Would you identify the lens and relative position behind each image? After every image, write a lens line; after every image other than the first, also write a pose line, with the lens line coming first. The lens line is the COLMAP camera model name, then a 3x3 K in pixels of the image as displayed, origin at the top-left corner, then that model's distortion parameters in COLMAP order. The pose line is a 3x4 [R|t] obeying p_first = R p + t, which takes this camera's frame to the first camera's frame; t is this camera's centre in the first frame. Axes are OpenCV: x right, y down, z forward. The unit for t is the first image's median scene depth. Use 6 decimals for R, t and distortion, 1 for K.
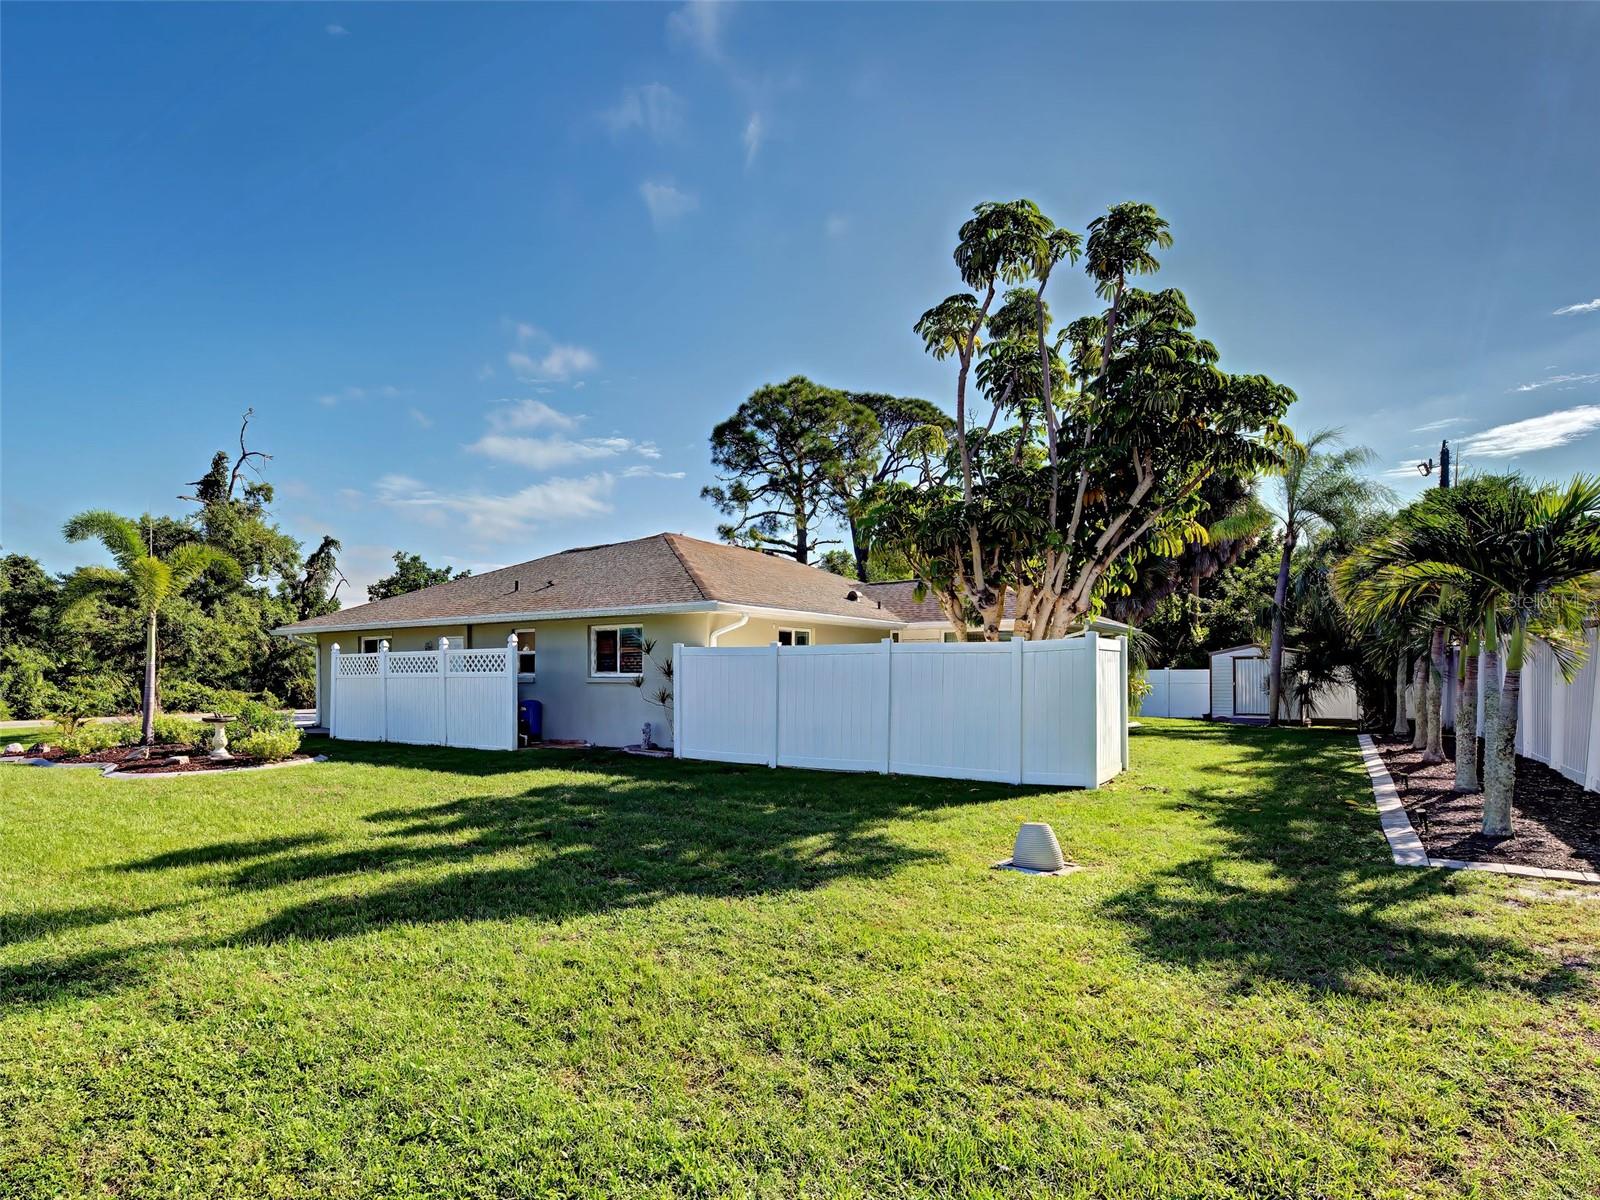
lens RADIAL K [[765.6, 0, 801.3], [0, 765.6, 671.4], [0, 0, 1]] dist [-0.000327, -0.000310]
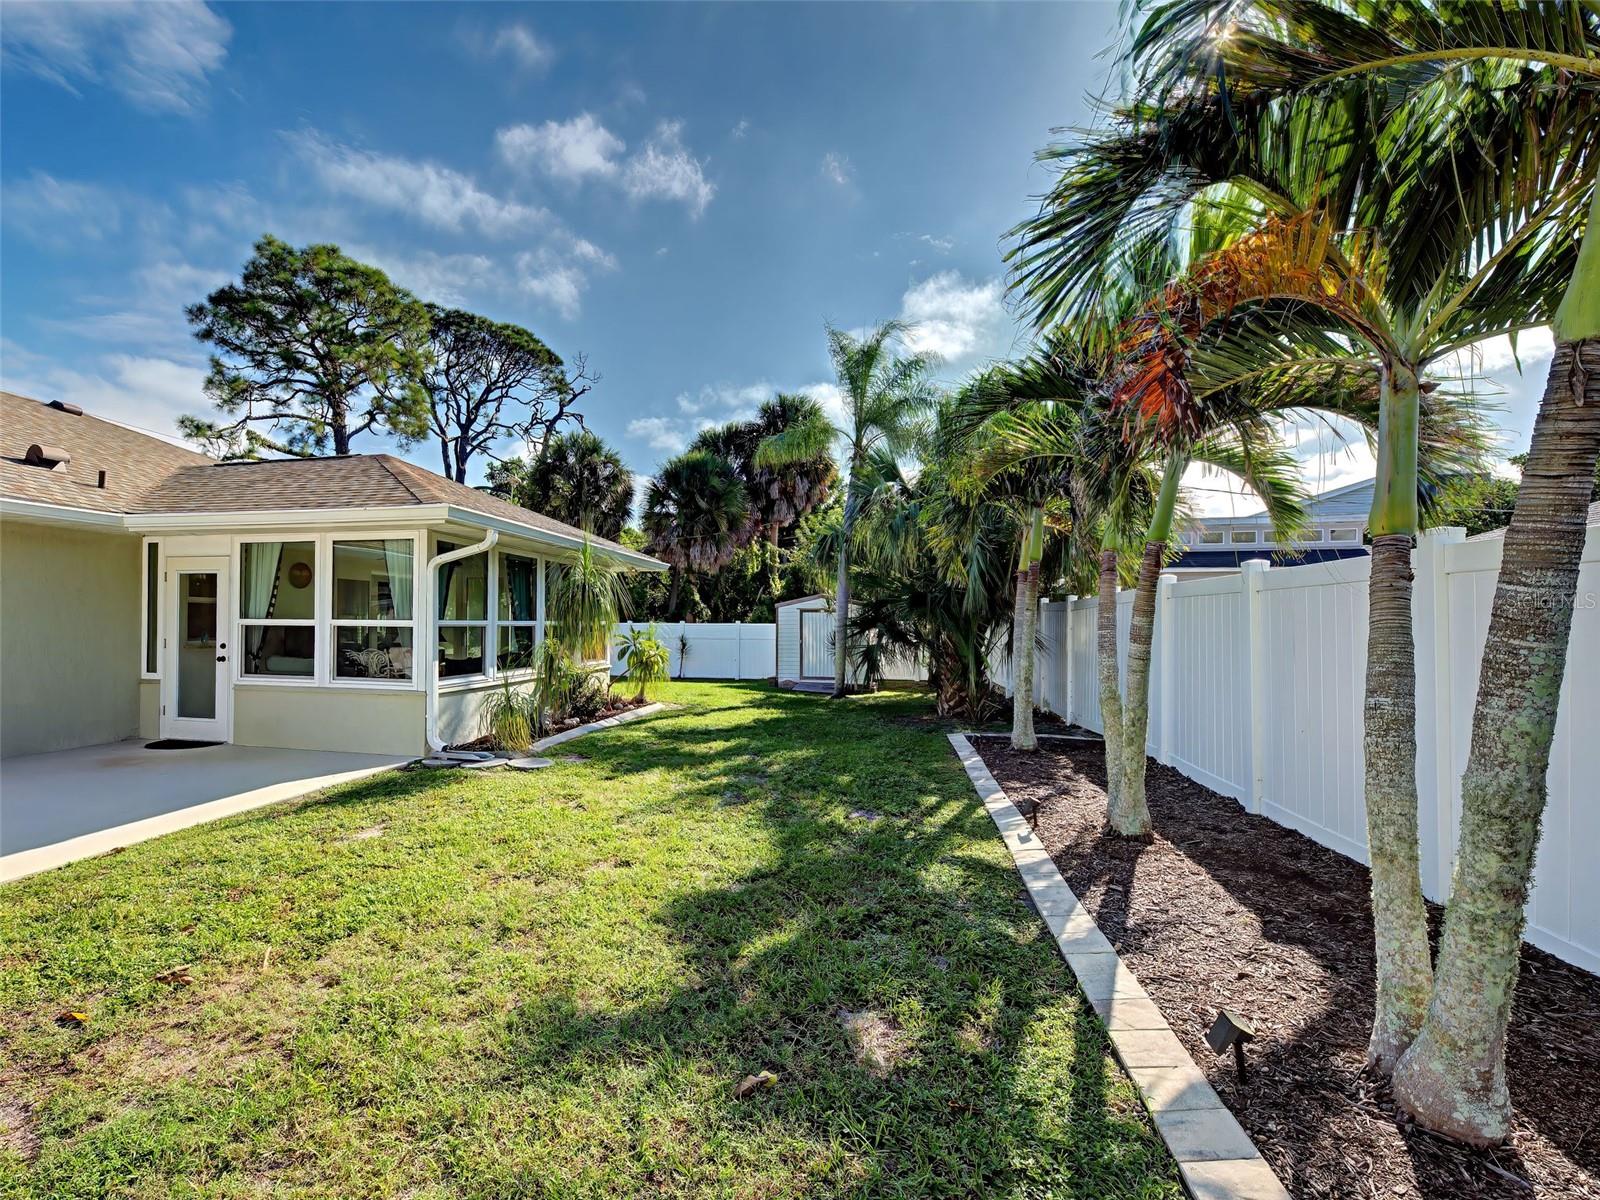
lens RADIAL K [[709.4, 0, 800.0], [0, 709.4, 600.0], [0, 0, 1]] dist [-0.000927, -0.000550]
pose [[0.885900, 0.019316, 0.463475, 0.180070], [-0.003367, 0.999374, -0.035215, -0.001272], [-0.463865, 0.029637, 0.885410, 0.275161]]
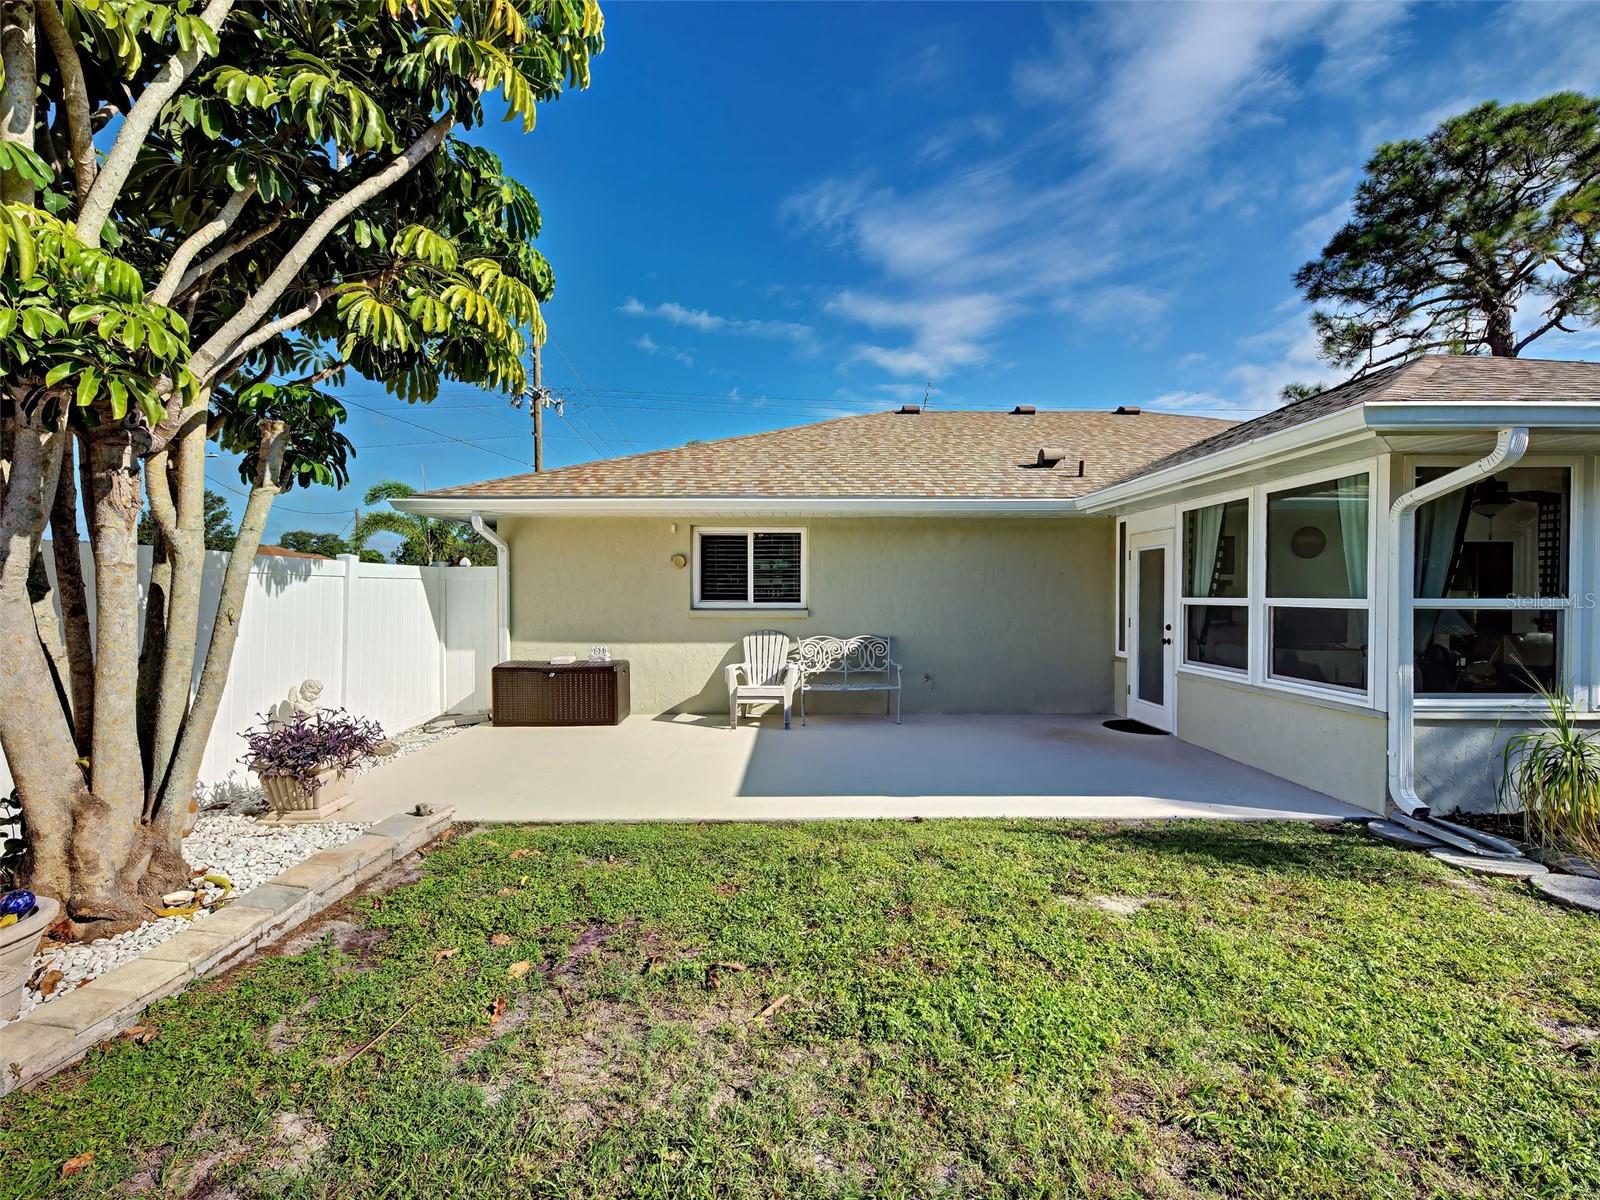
lens RADIAL K [[709.4, 0, 800.0], [0, 709.4, 600.0], [0, 0, 1]] dist [-0.000927, -0.000550]
pose [[0.557375, 0.005147, -0.830245, 0.307711], [-0.002232, 0.999986, 0.004701, -0.004515], [0.830258, -0.000767, 0.557379, 0.473076]]
